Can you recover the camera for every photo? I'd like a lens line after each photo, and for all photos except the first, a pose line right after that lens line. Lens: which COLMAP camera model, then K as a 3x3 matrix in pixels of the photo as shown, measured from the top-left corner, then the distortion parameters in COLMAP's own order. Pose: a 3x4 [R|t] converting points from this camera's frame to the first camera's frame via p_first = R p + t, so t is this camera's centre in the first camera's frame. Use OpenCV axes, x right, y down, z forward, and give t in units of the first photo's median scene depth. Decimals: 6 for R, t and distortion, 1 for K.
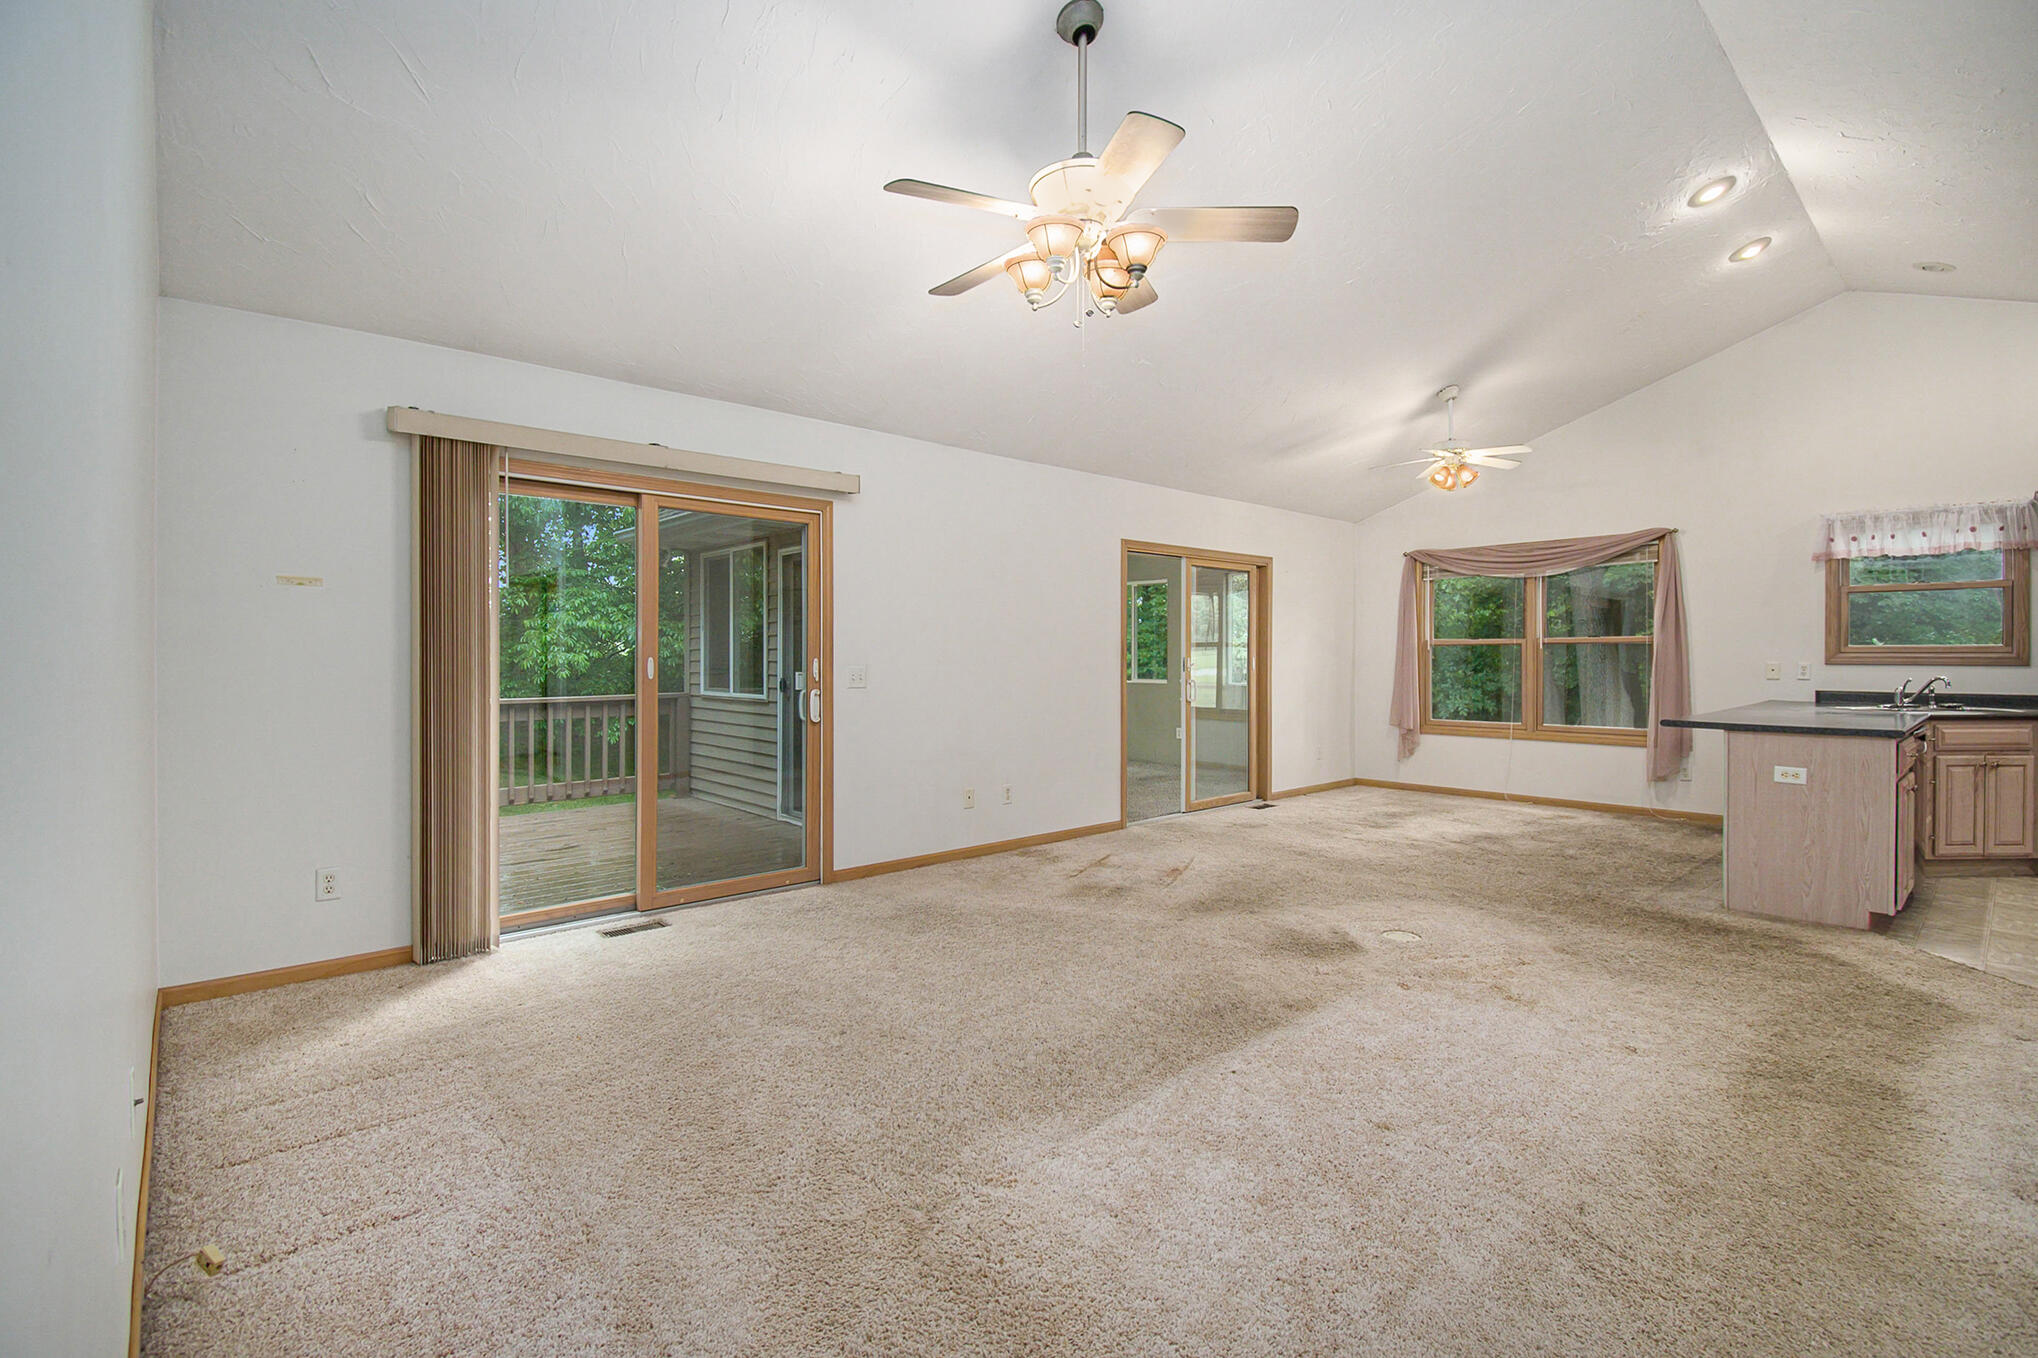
lens RADIAL K [[939.1, 0, 1019.0], [0, 939.1, 679.0], [0, 0, 1]] dist [0.000195, -0.017513]
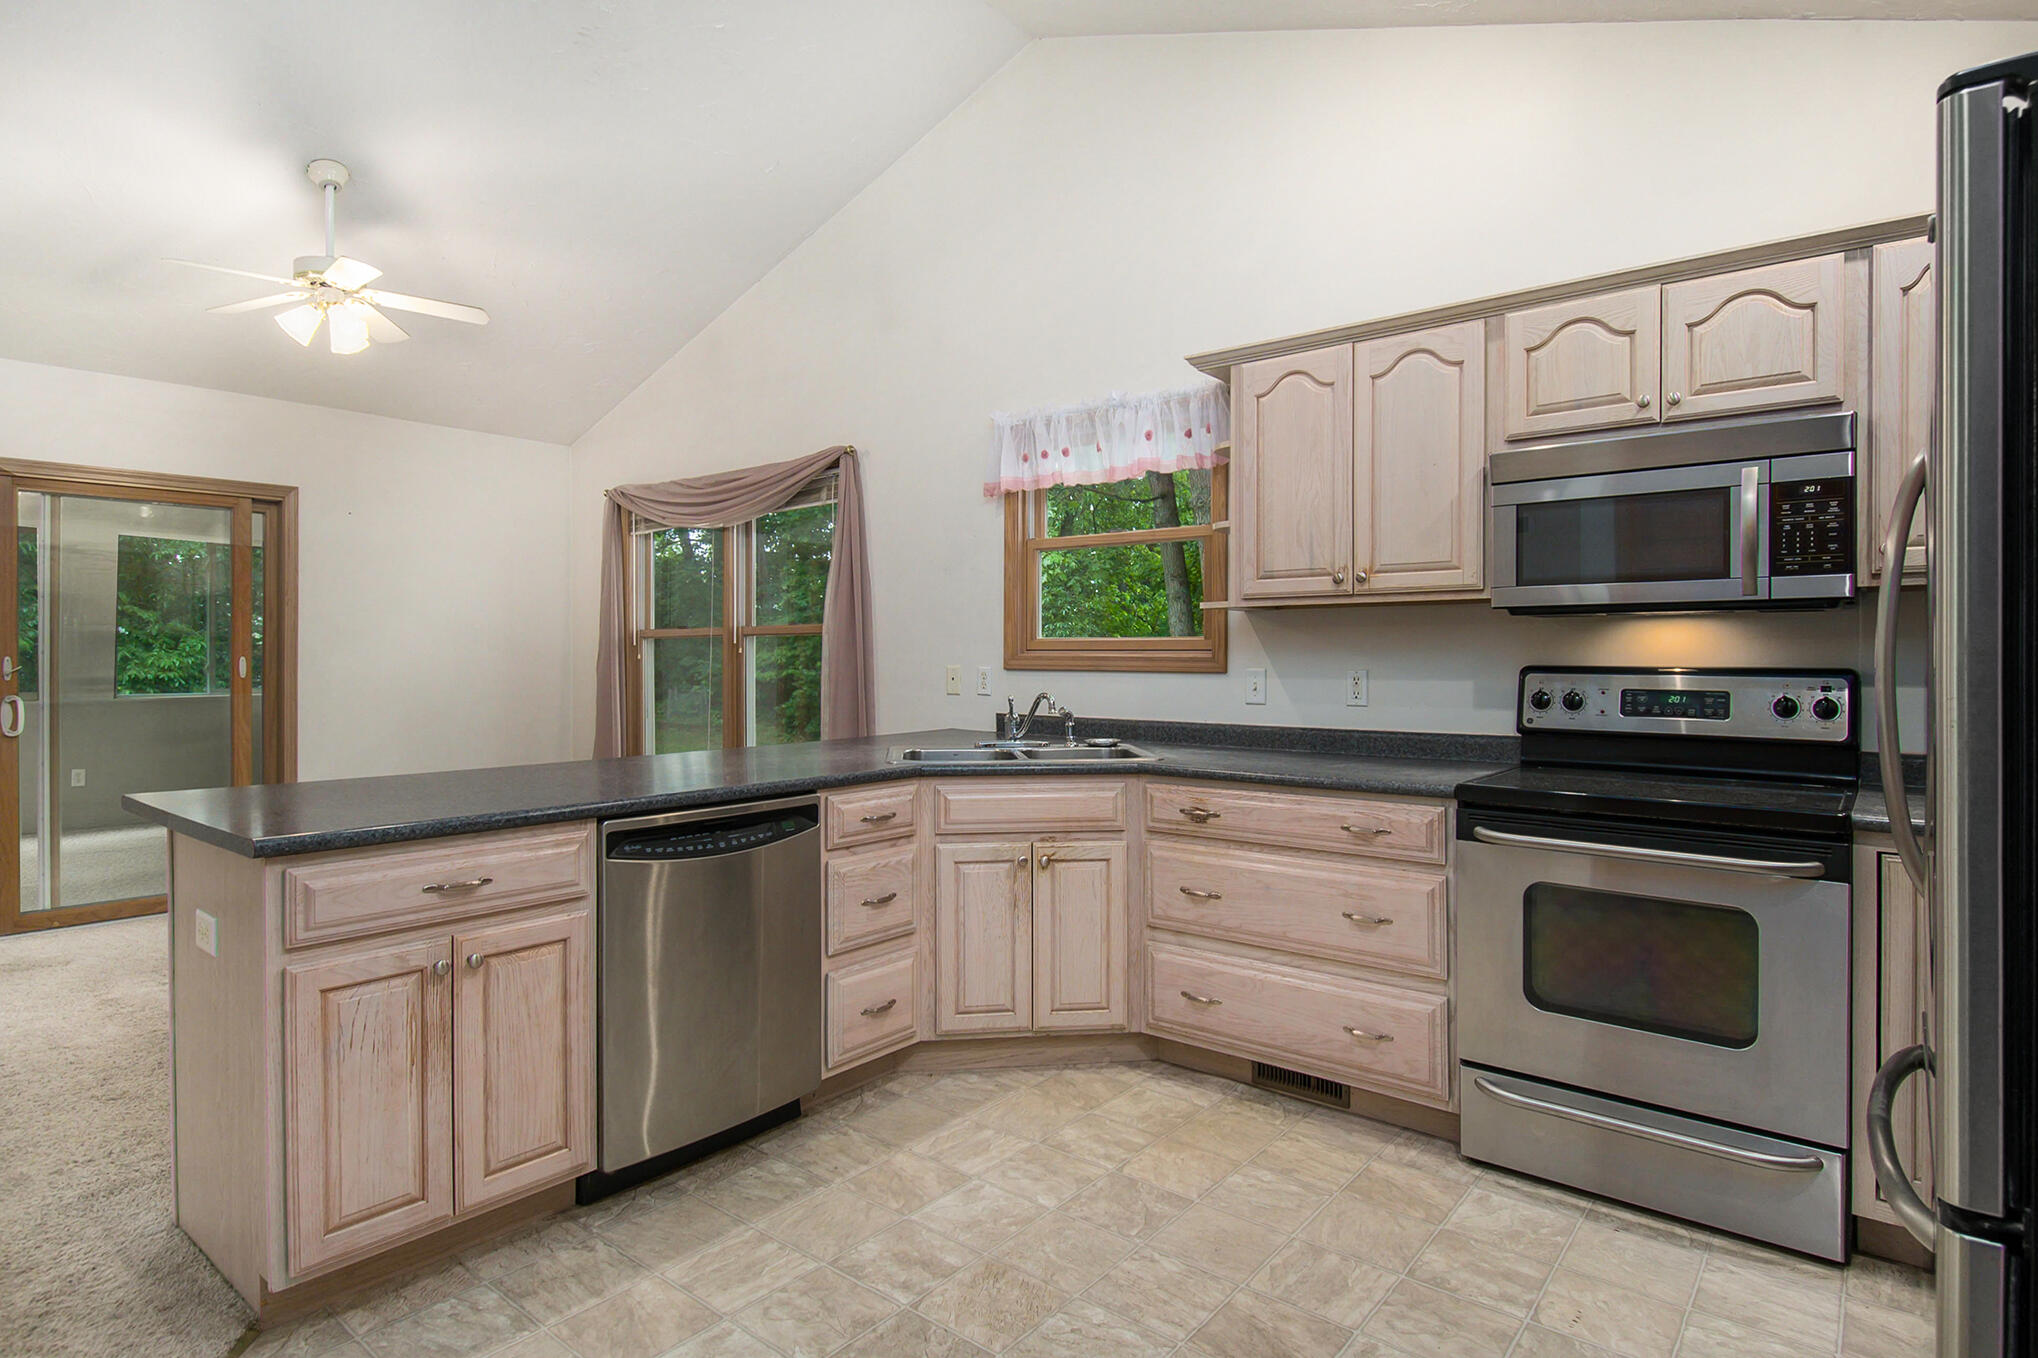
lens RADIAL K [[1092.2, 0, 1019.0], [0, 1092.2, 679.0], [0, 0, 1]] dist [0.000665, 0.000023]
pose [[0.988808, -0.001225, 0.149190, 0.906893], [0.001633, 0.999995, -0.002610, -0.009436], [-0.149186, 0.002824, 0.988805, 0.357160]]
